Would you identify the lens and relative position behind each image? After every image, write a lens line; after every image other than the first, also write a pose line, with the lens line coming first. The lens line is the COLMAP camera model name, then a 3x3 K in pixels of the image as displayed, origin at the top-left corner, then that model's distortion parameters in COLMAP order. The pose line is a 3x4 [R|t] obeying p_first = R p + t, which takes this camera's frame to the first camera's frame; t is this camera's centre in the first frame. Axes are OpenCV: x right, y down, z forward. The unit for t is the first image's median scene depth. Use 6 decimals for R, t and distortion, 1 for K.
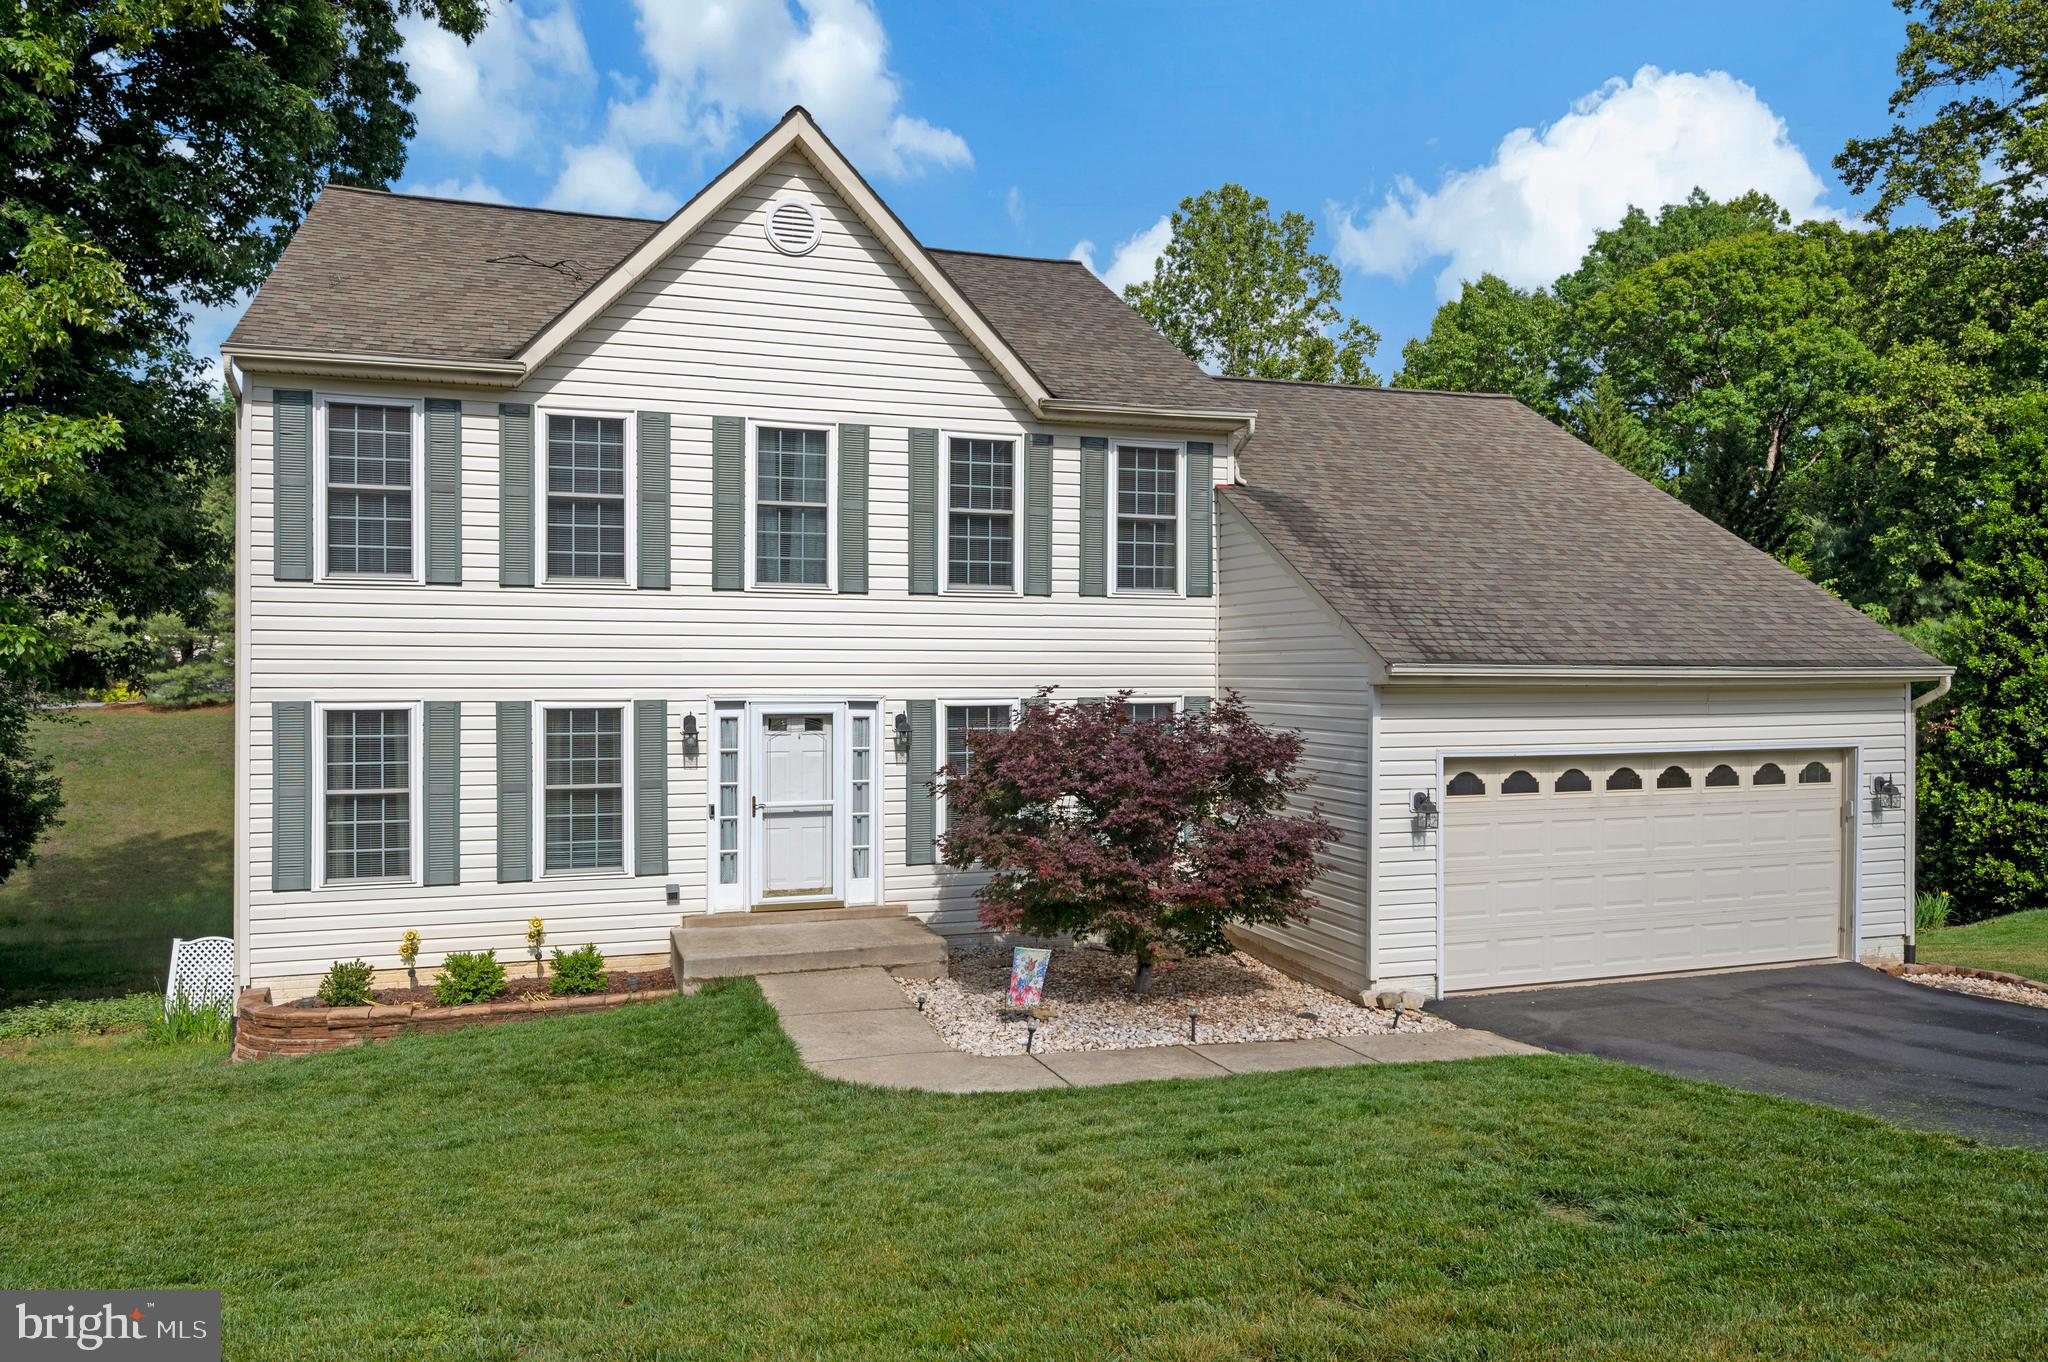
lens RADIAL K [[1360.5, 0, 1029.2], [0, 1360.5, 783.0], [0, 0, 1]] dist [-0.005652, 0.003360]
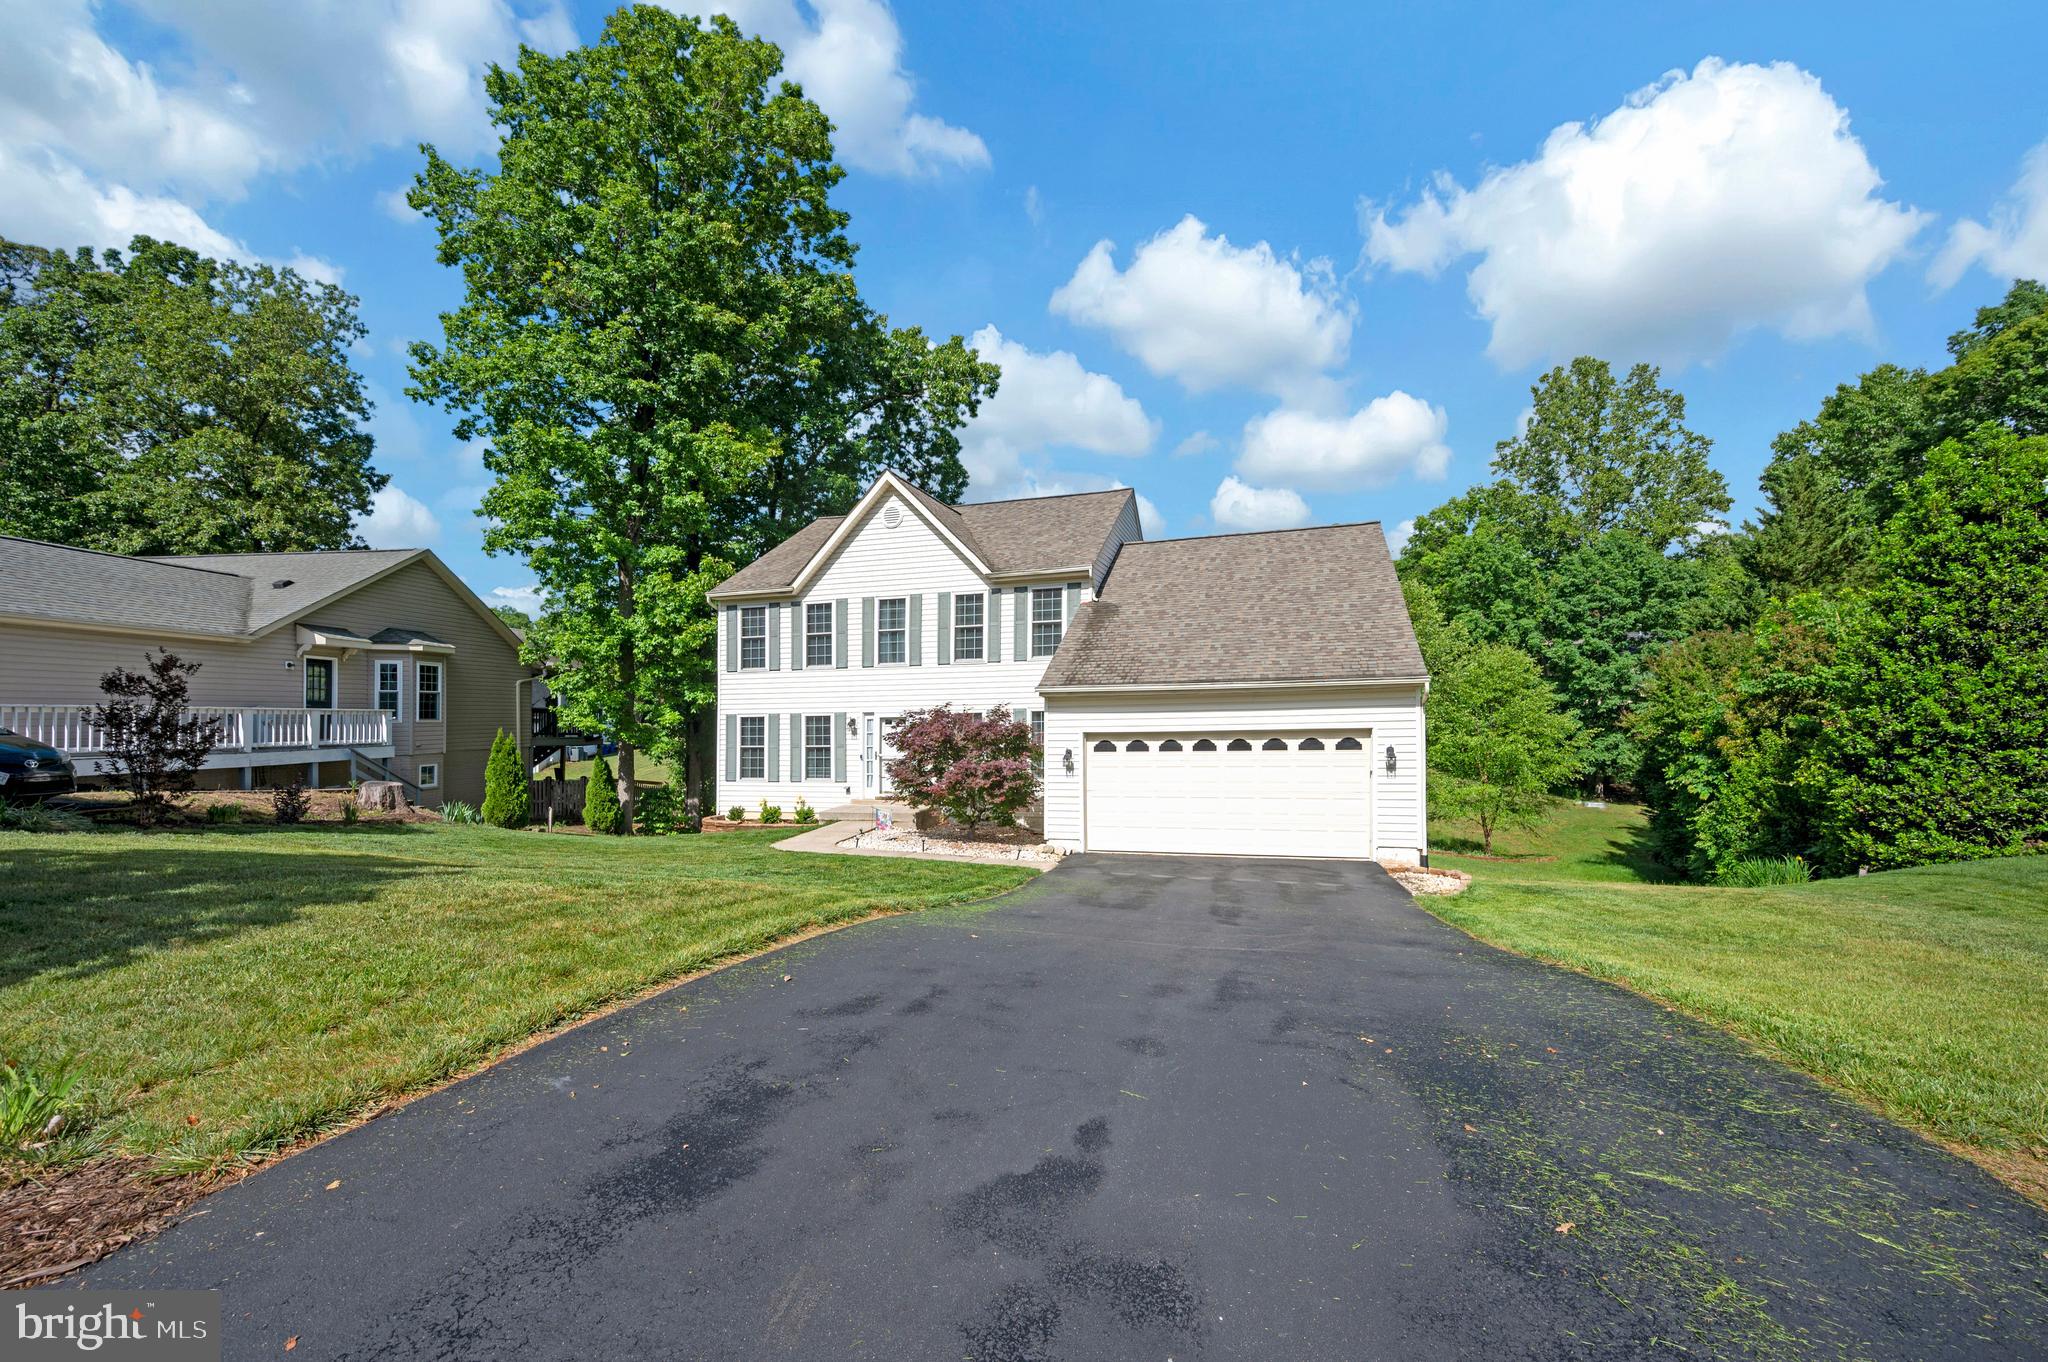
lens RADIAL K [[823.8, 0, 1046.7], [0, 823.8, 745.8], [0, 0, 1]] dist [0.013069, -0.000403]
pose [[0.824832, 0.004710, -0.565358, 0.881622], [-0.028479, 0.999042, -0.033227, 0.040380], [0.564660, 0.043507, 0.824176, -0.040612]]
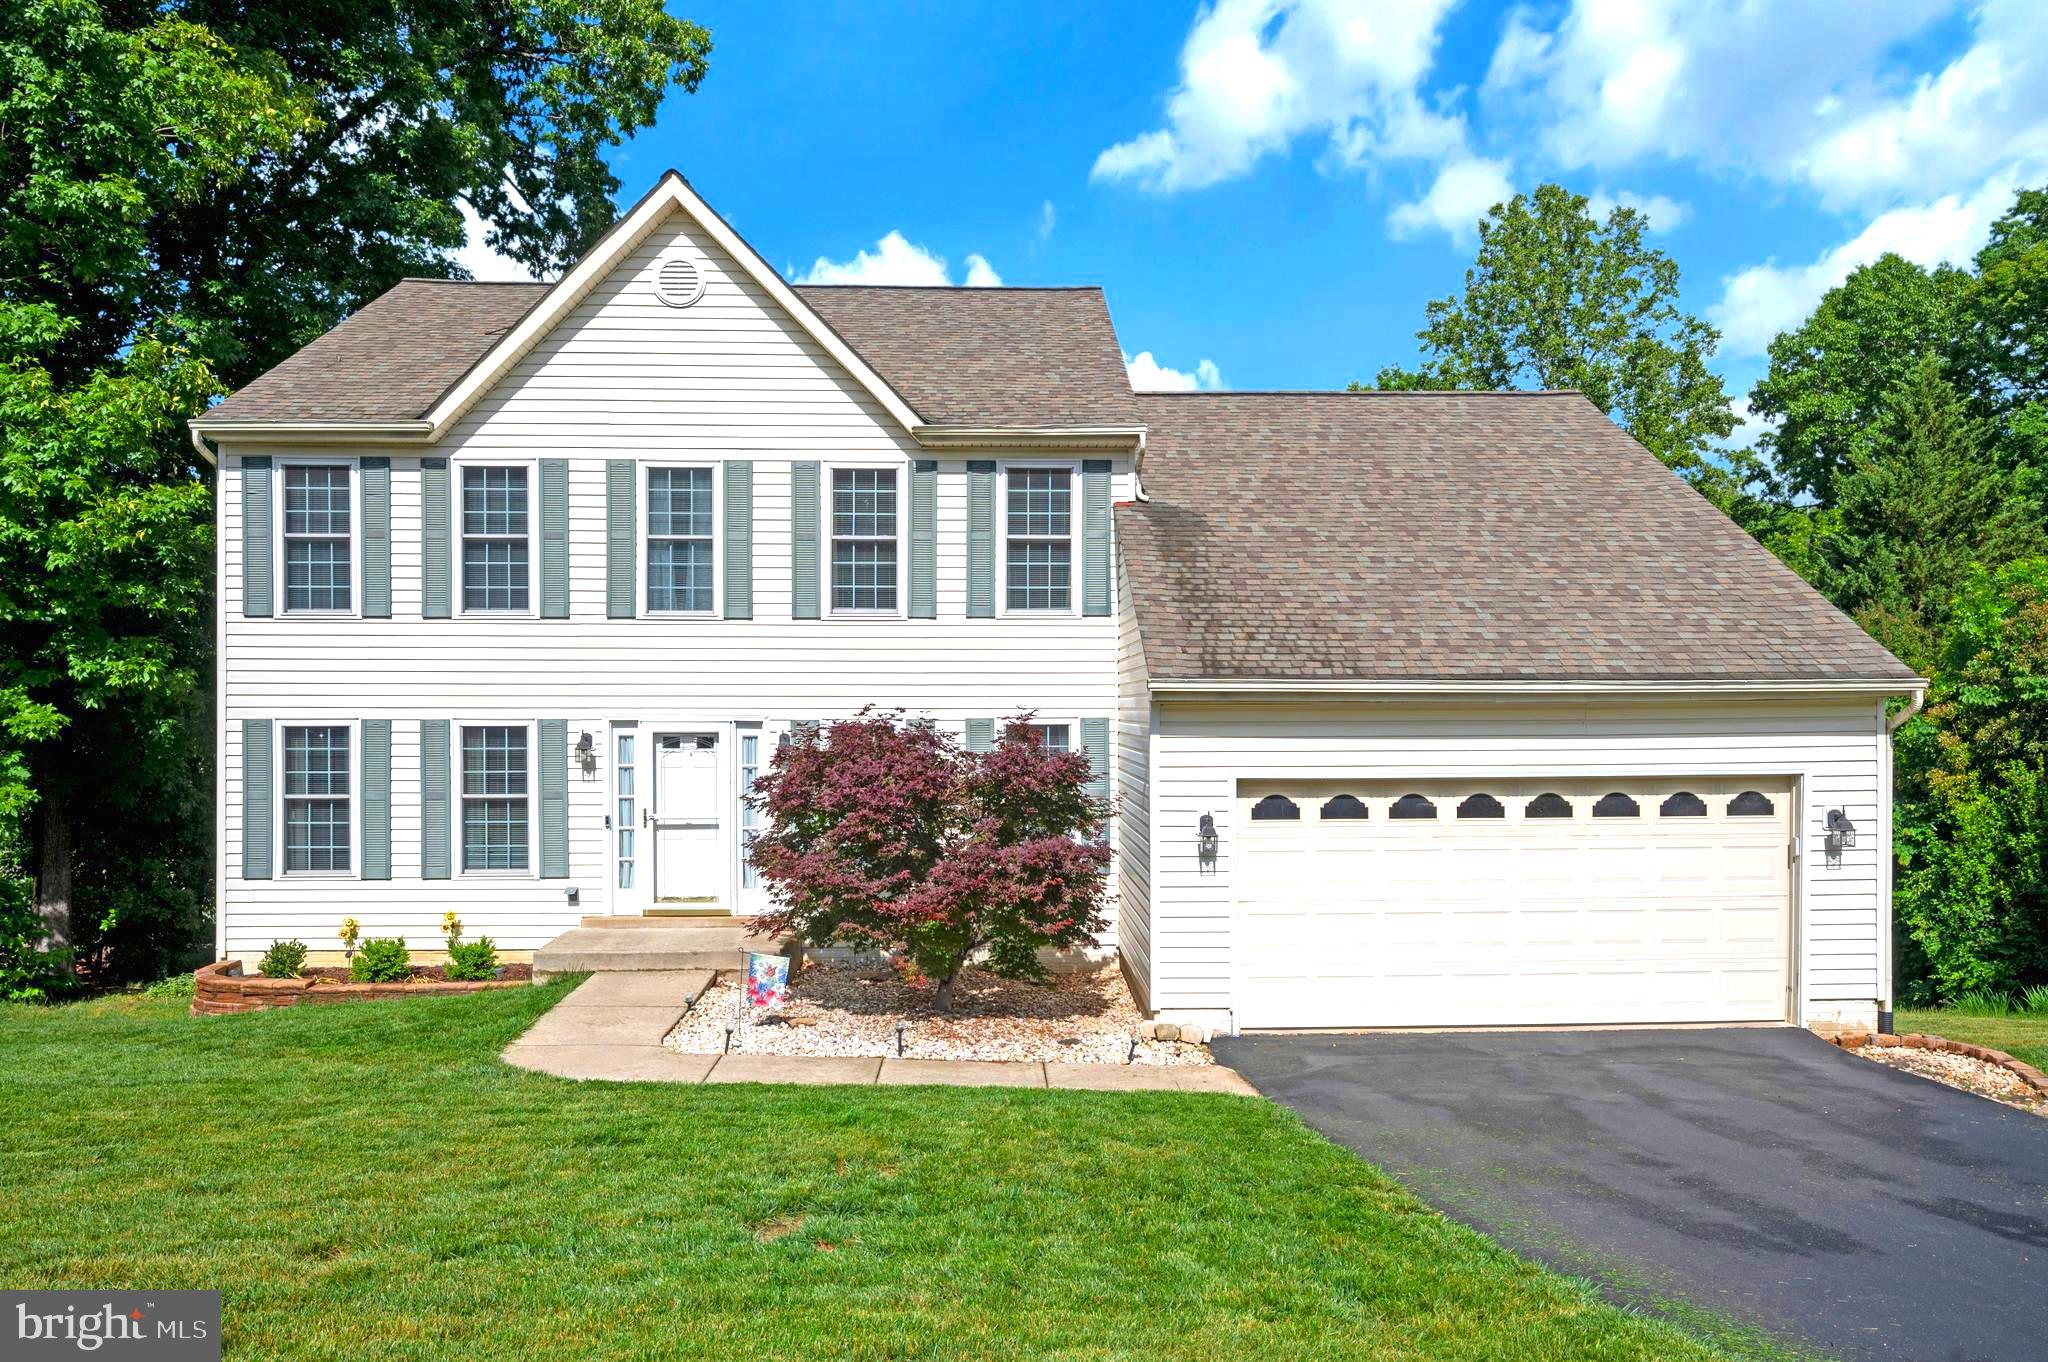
lens RADIAL K [[1360.5, 0, 1042.8], [0, 1360.5, 803.9], [0, 0, 1]] dist [-0.005652, 0.003360]
pose [[0.959688, 0.017510, -0.280523, 0.407157], [-0.020717, 0.999750, -0.008469, 0.008994], [0.280304, 0.013939, 0.959810, 0.050272]]
